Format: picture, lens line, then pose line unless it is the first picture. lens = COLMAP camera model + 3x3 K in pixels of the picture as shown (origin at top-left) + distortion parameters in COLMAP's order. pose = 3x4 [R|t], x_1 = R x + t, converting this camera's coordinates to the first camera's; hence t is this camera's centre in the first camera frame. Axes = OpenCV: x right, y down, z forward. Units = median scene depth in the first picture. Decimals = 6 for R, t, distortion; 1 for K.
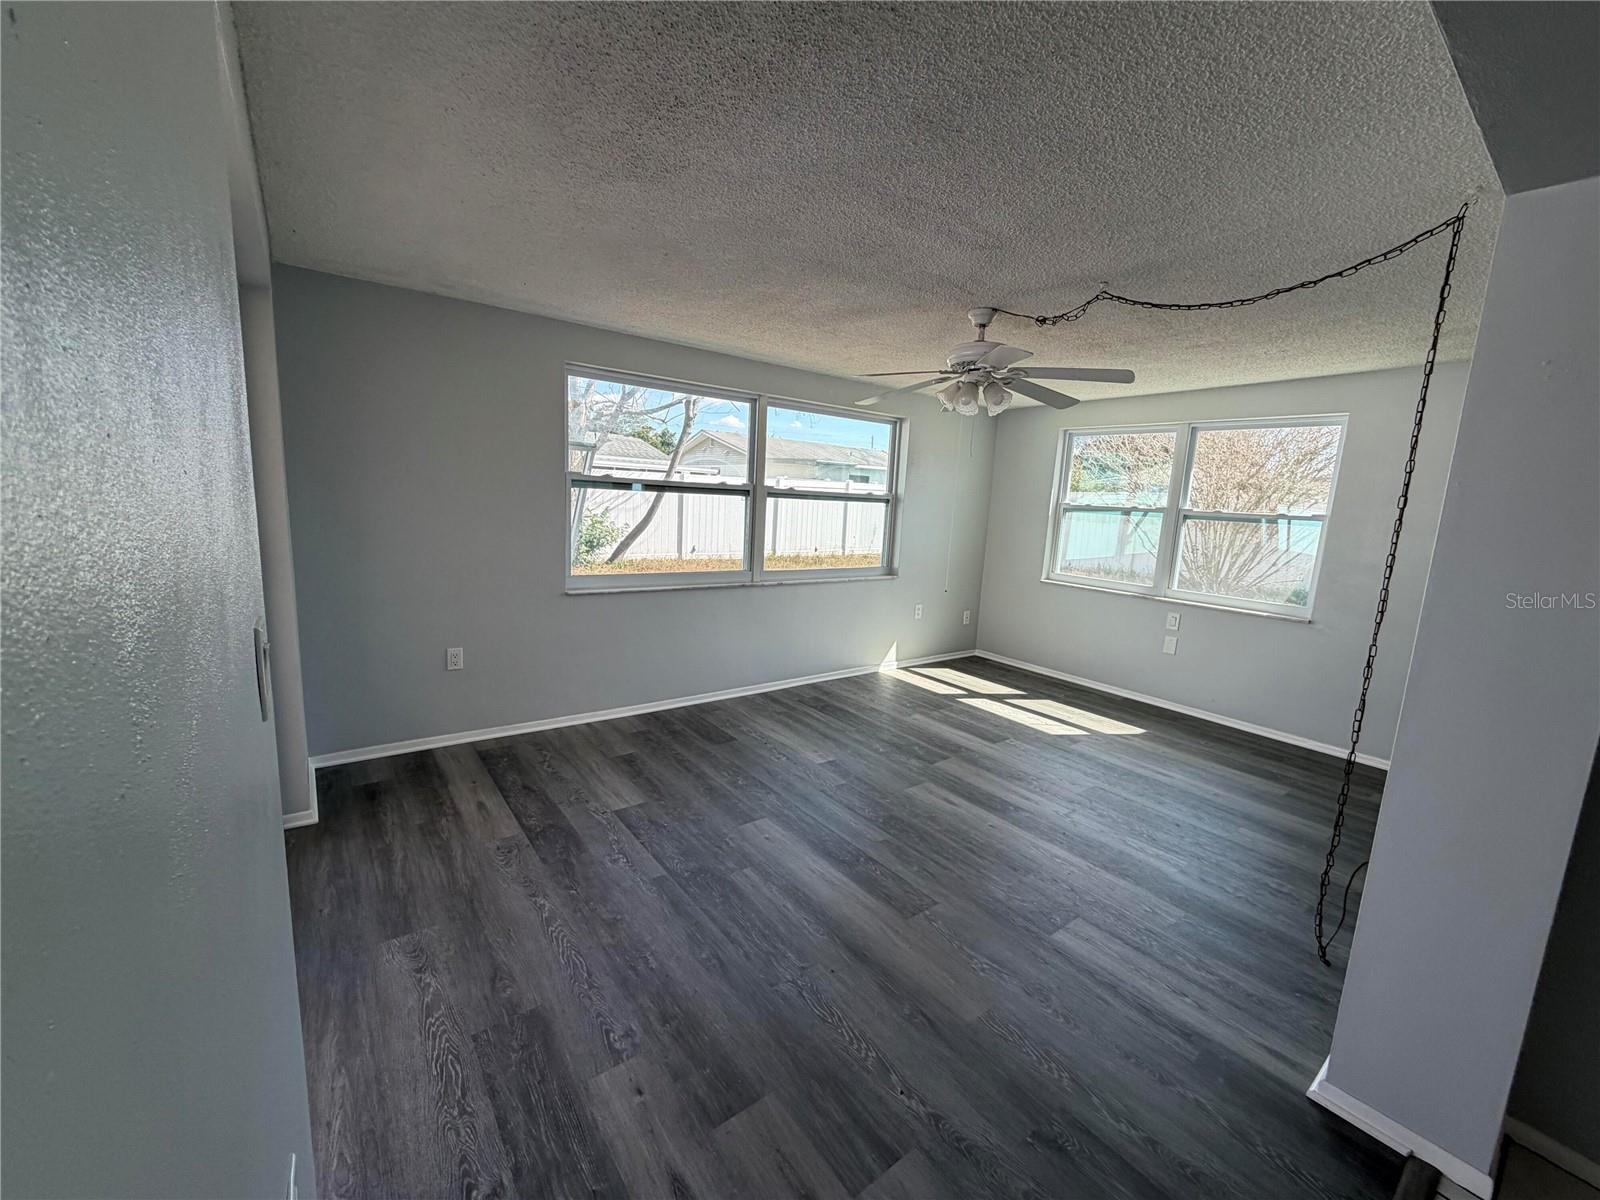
lens RADIAL K [[634.4, 0, 798.4], [0, 634.4, 604.2], [0, 0, 1]] dist [-0.002184, 0.001475]
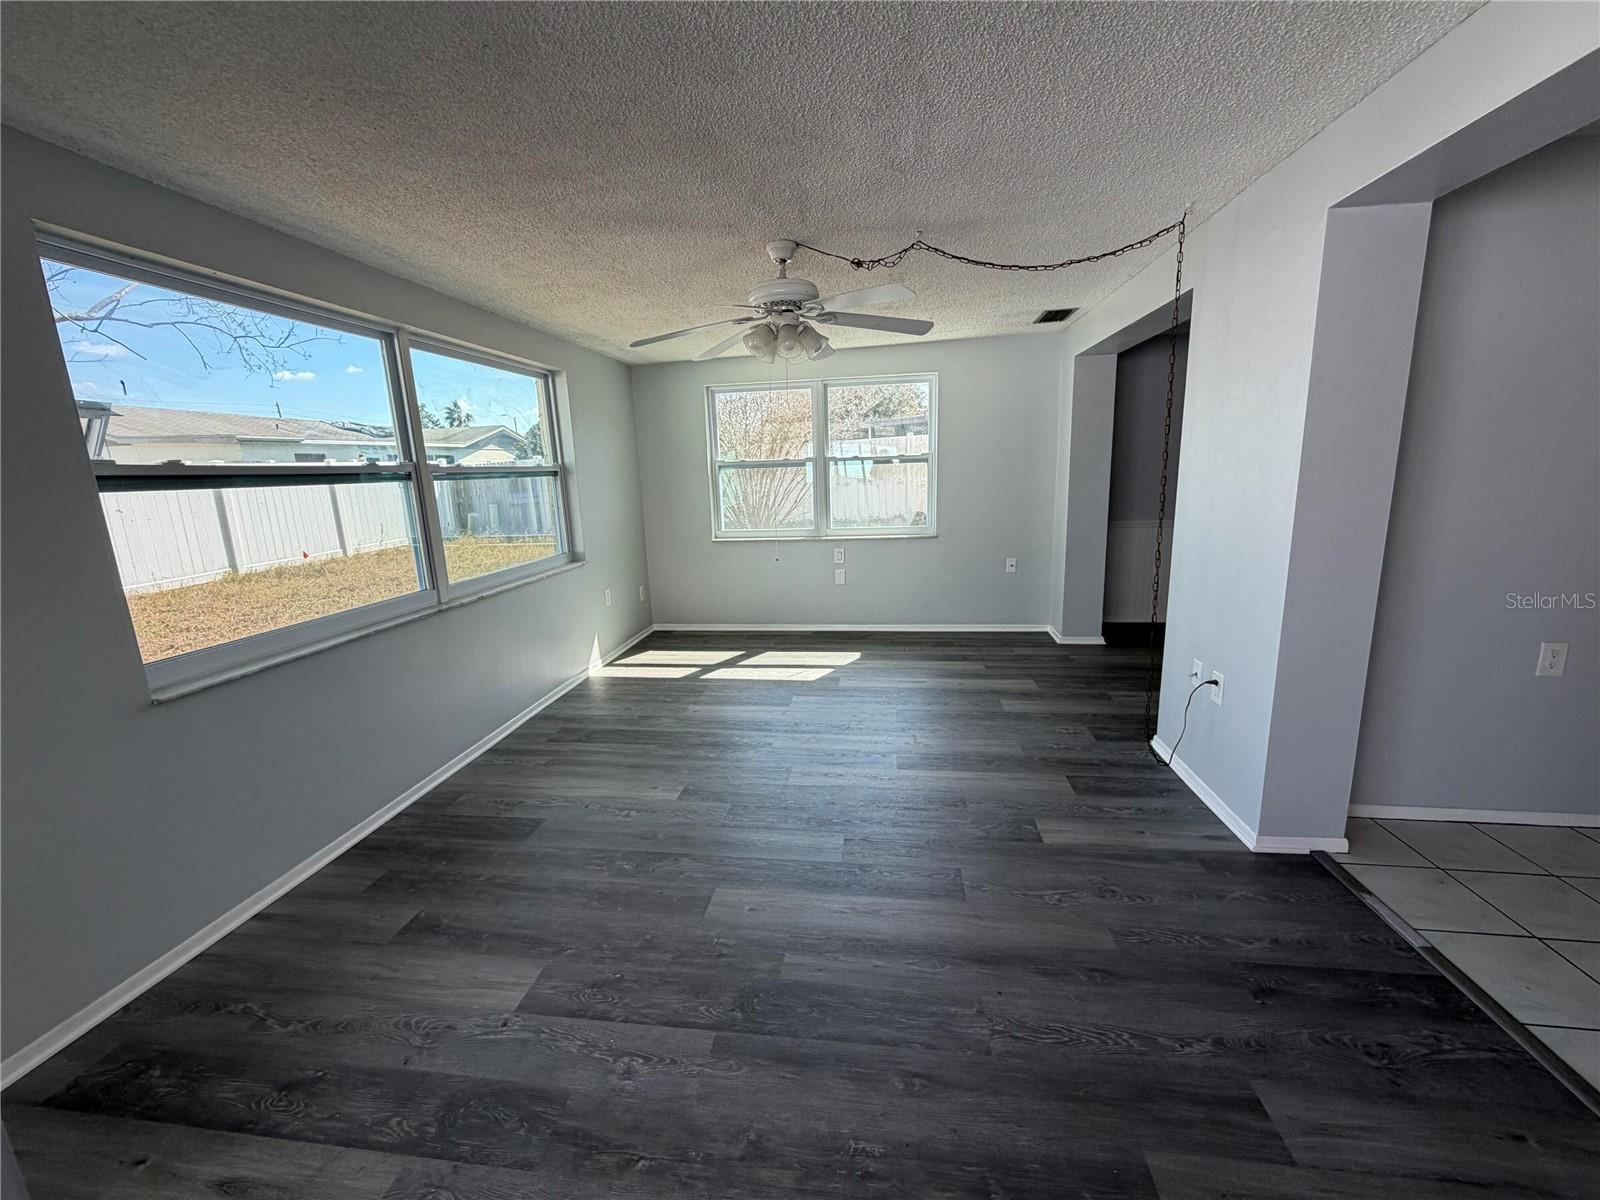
lens RADIAL K [[634.4, 0, 795.0], [0, 634.4, 602.9], [0, 0, 1]] dist [-0.002184, 0.001475]
pose [[0.707178, -0.223260, 0.670861, -0.308443], [0.190391, 0.973919, 0.123420, -0.056187], [-0.680919, 0.040446, 0.731241, 0.263251]]
